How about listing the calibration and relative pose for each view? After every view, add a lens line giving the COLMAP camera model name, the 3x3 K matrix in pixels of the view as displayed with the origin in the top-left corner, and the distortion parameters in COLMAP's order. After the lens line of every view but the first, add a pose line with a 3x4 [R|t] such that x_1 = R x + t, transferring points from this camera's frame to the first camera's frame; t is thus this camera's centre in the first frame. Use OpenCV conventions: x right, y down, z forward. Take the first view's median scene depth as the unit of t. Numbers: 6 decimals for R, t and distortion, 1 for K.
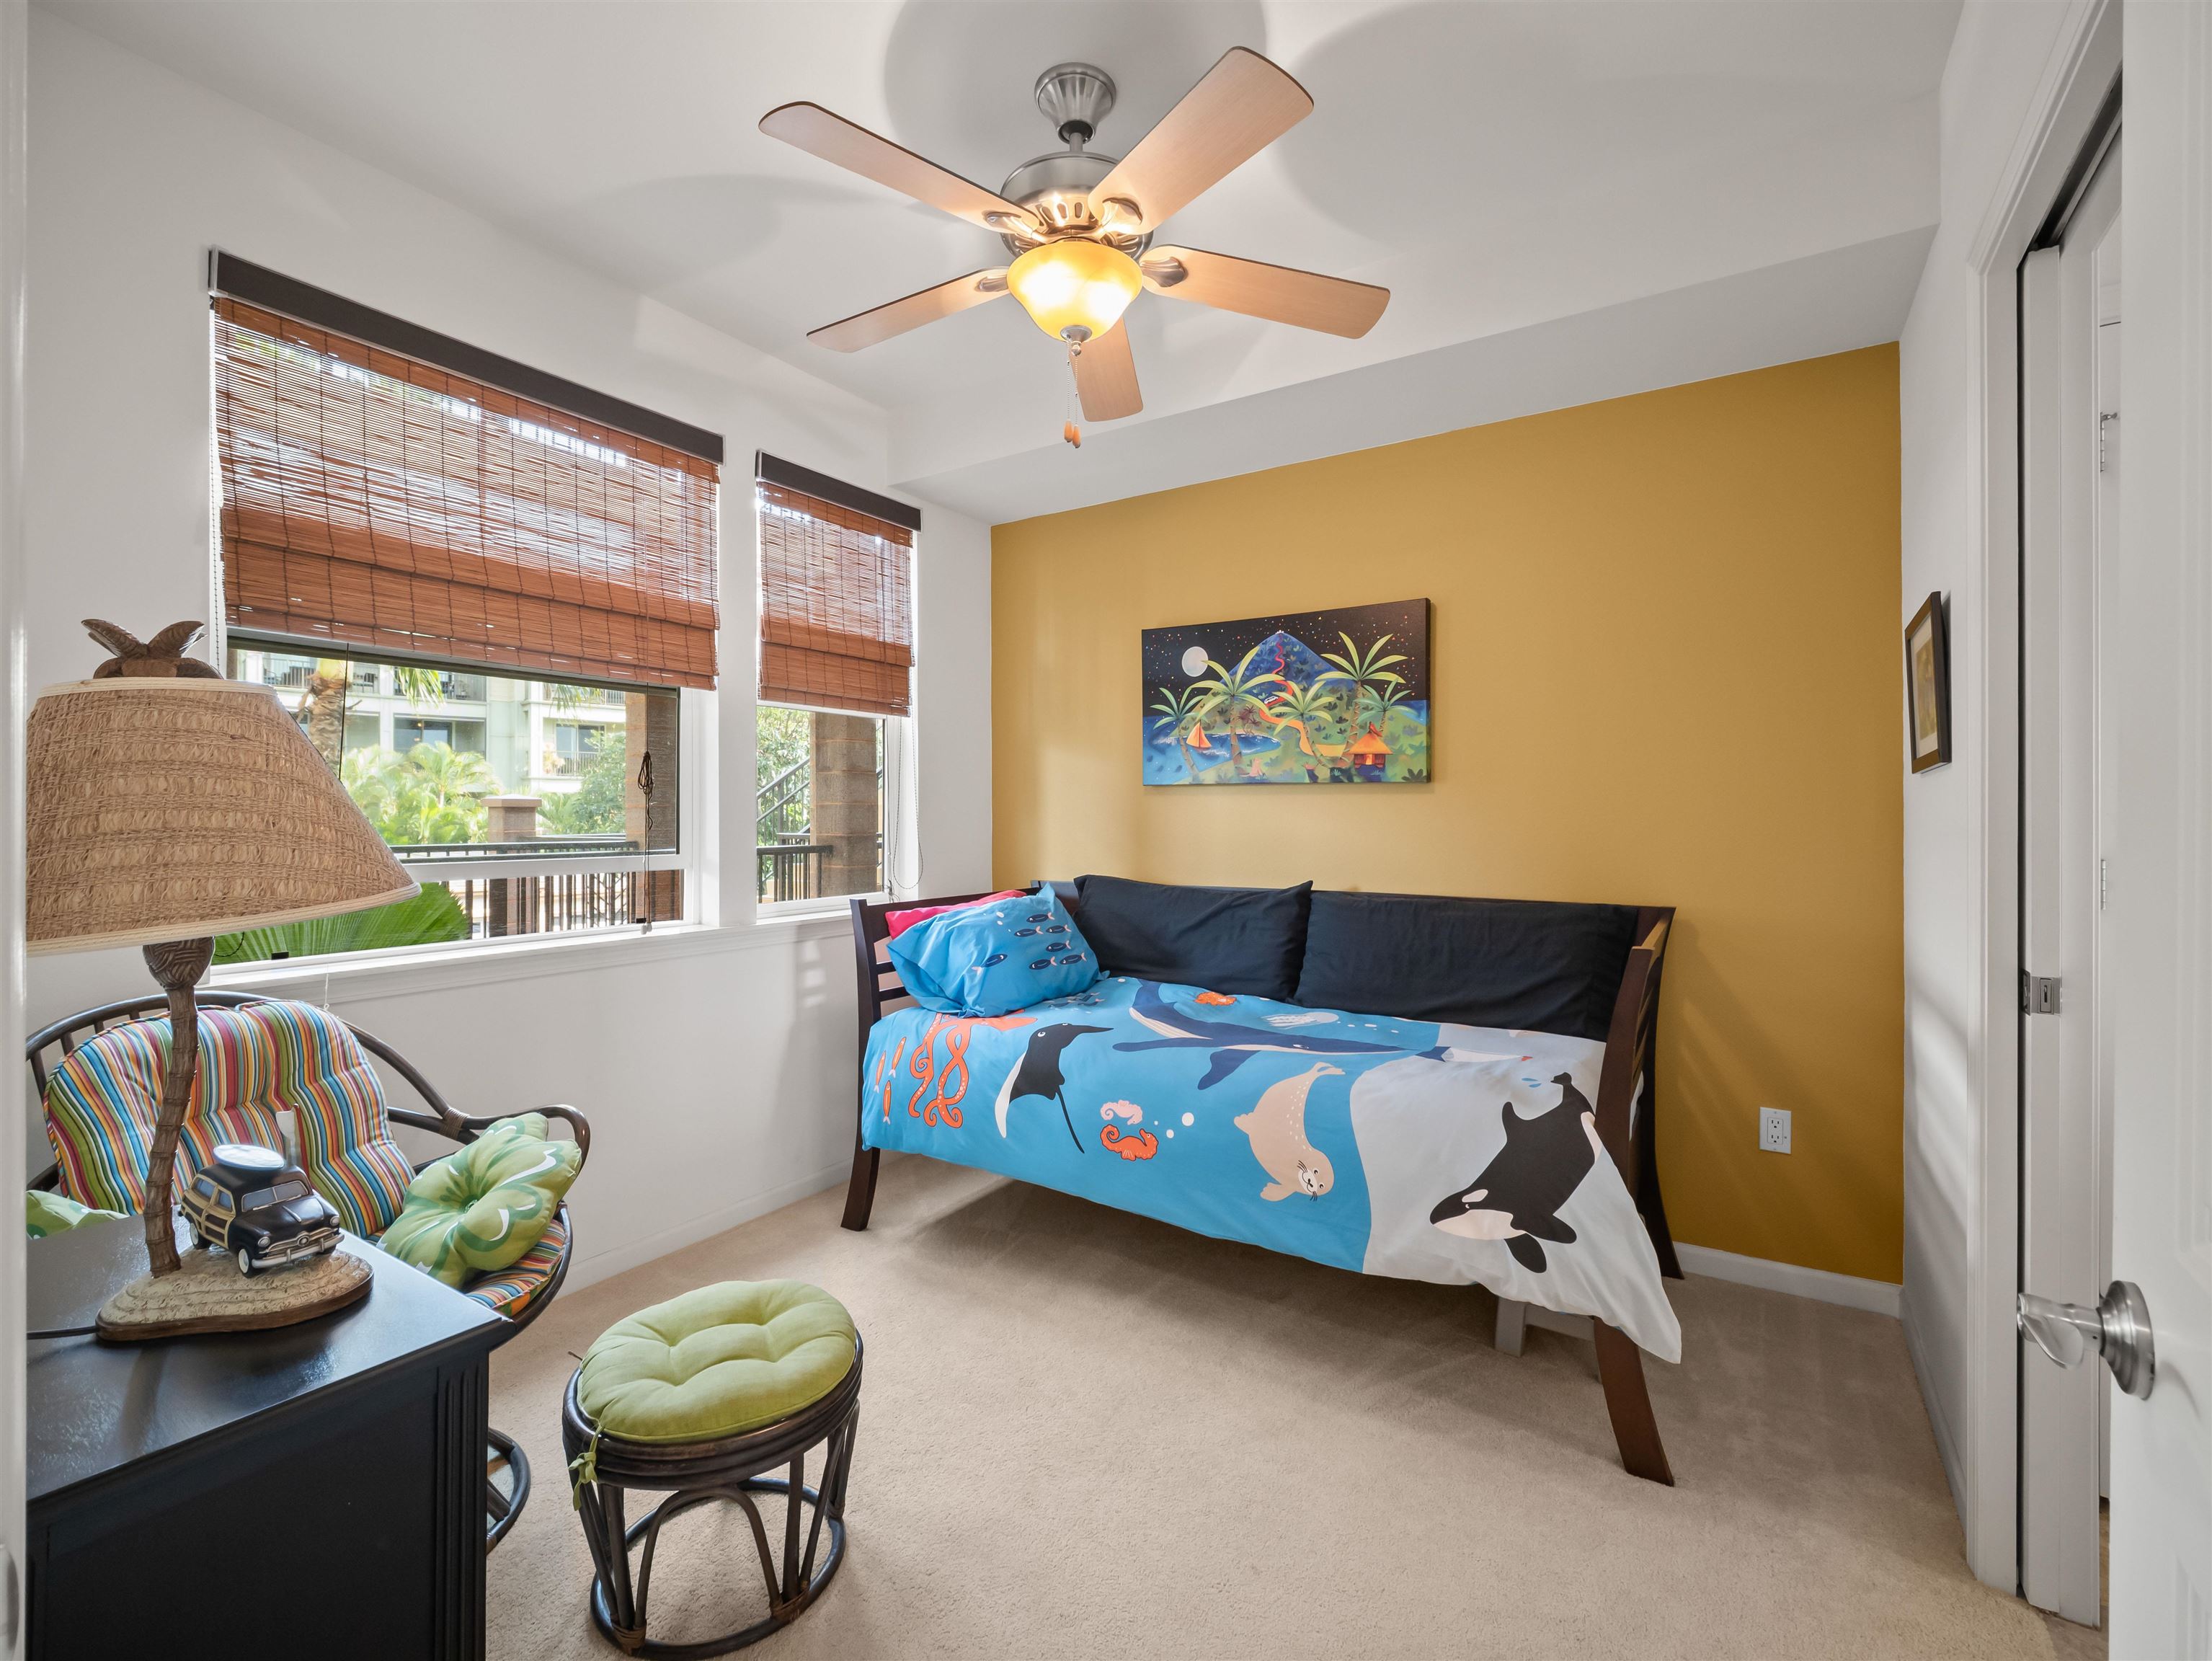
lens RADIAL K [[989.9, 0, 1116.3], [0, 989.9, 855.1], [0, 0, 1]] dist [-0.001366, -0.000936]
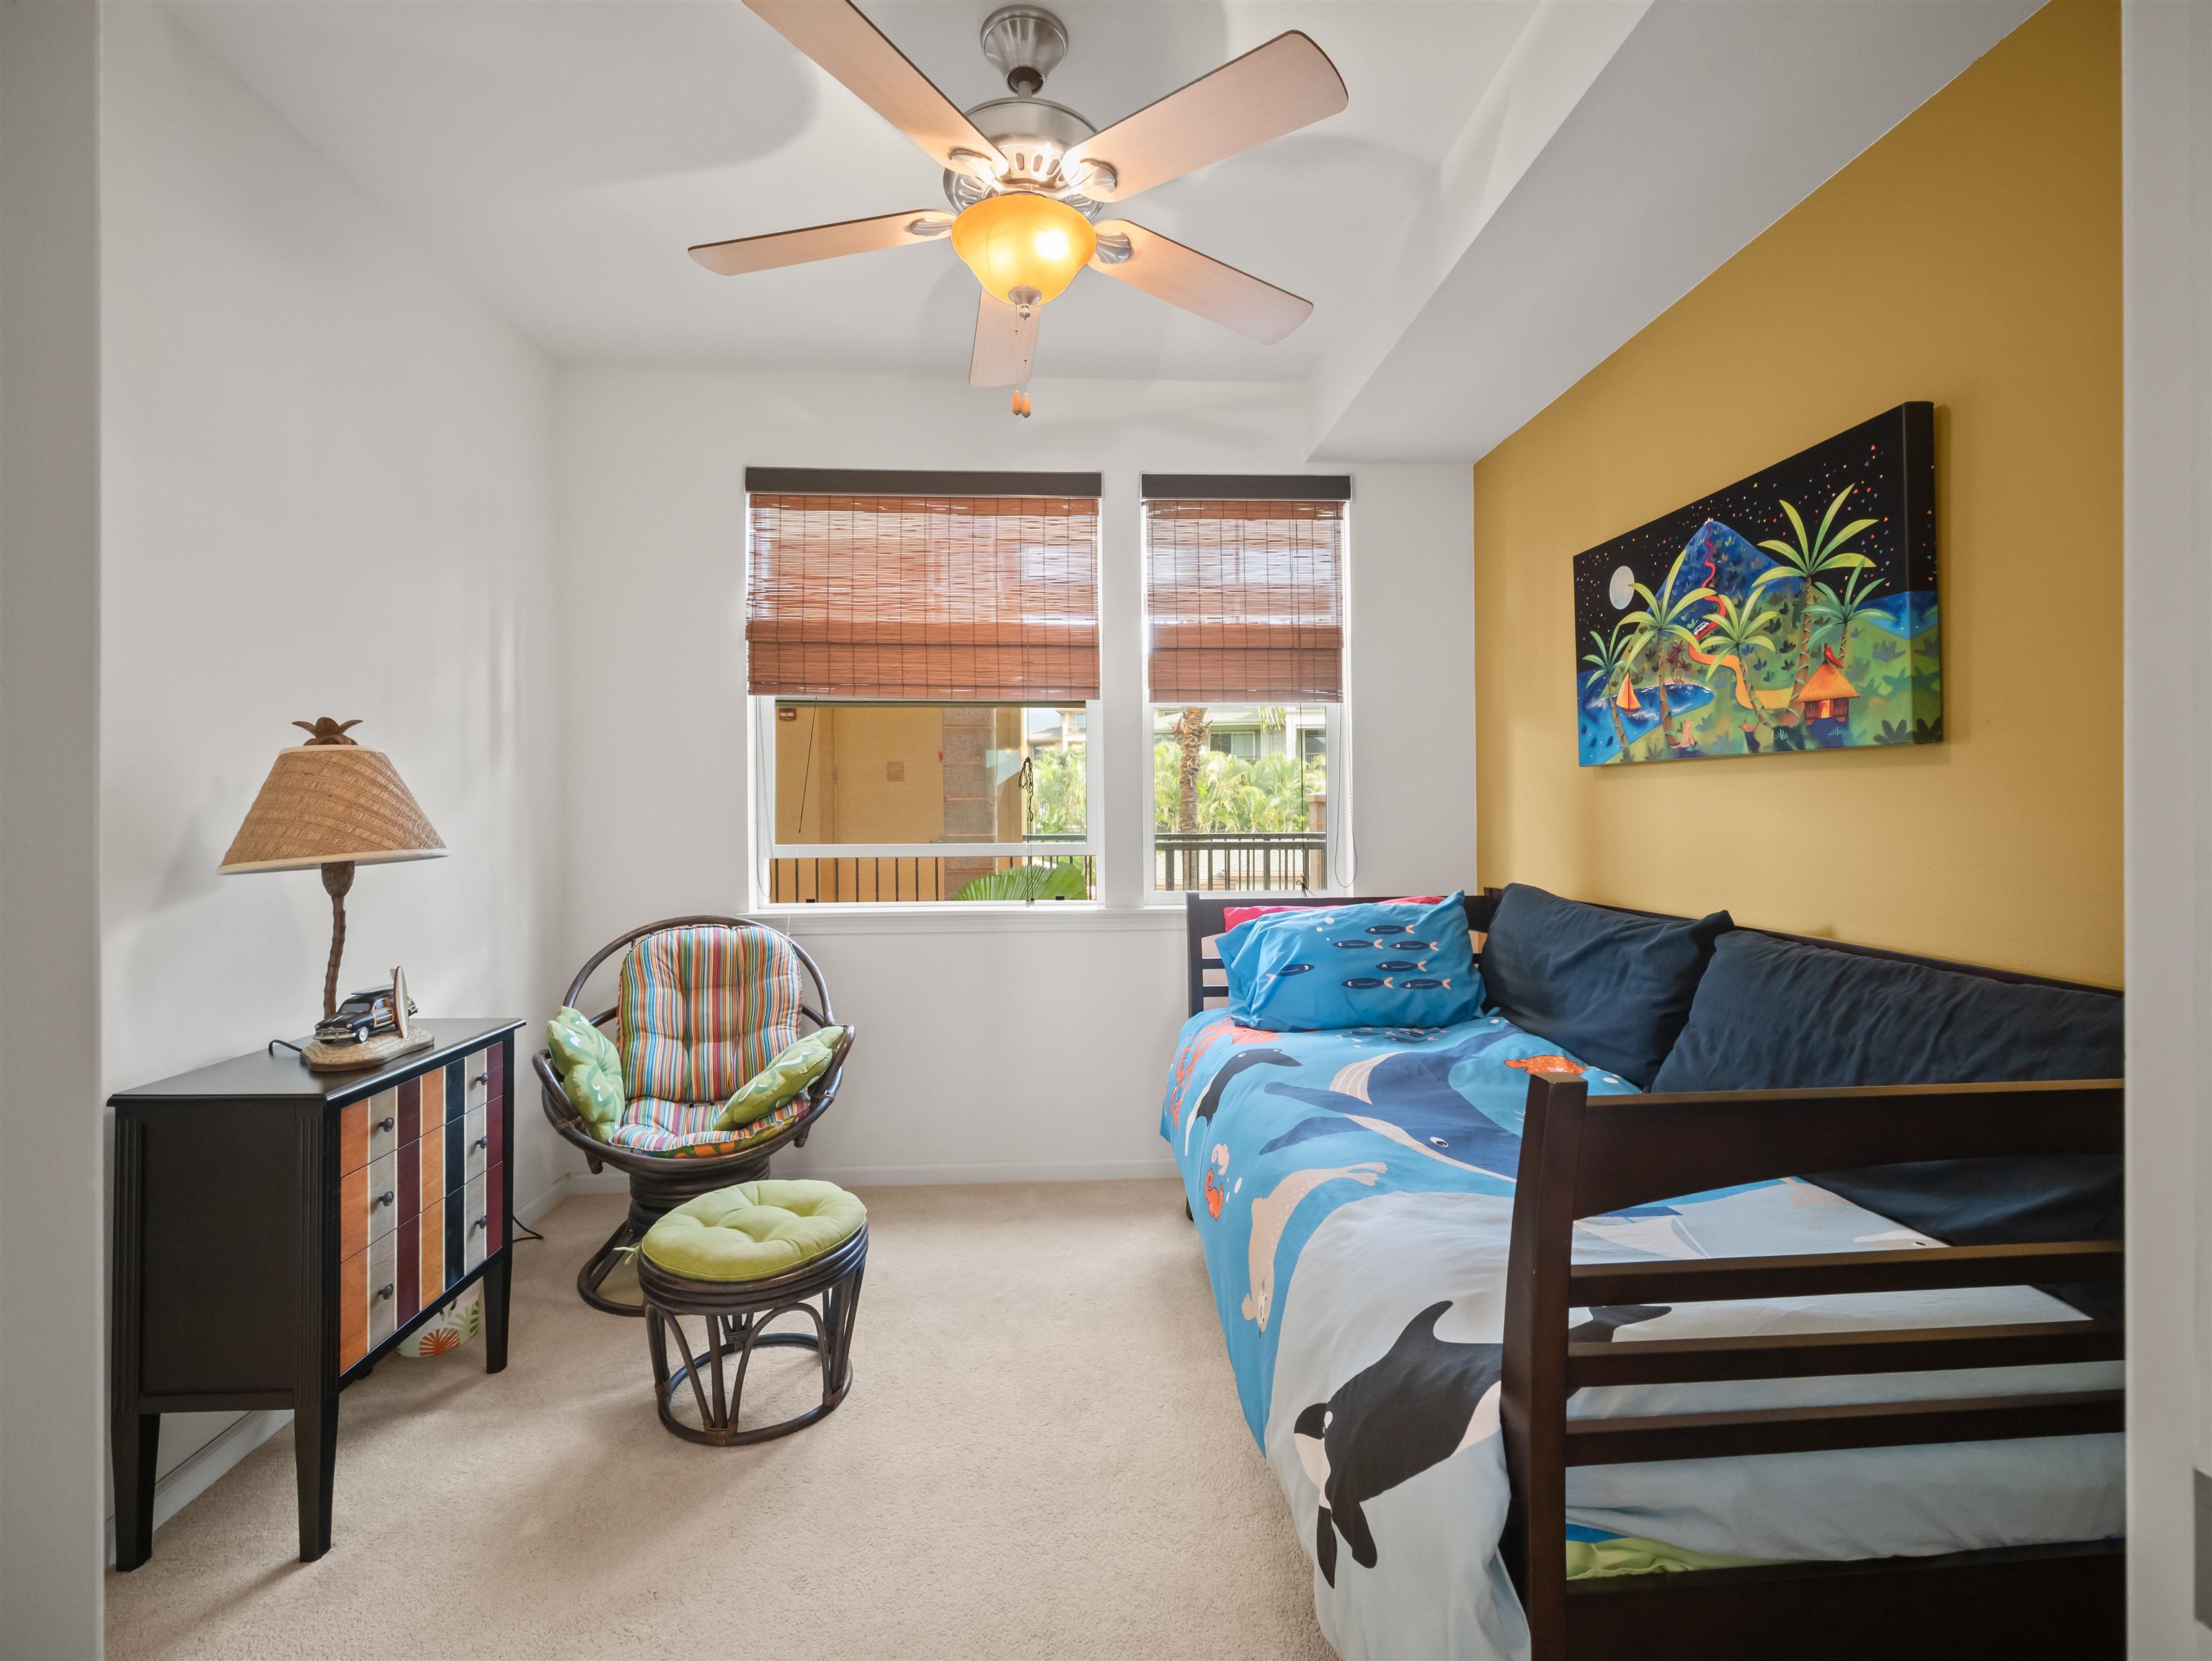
lens RADIAL K [[989.5, 0, 1106.5], [0, 989.5, 845.1], [0, 0, 1]] dist [-0.002300, -0.000969]
pose [[0.584683, 0.026262, -0.810837, 0.470605], [-0.026918, 0.999554, 0.012964, -0.013007], [0.810815, 0.014246, 0.585129, 0.315786]]
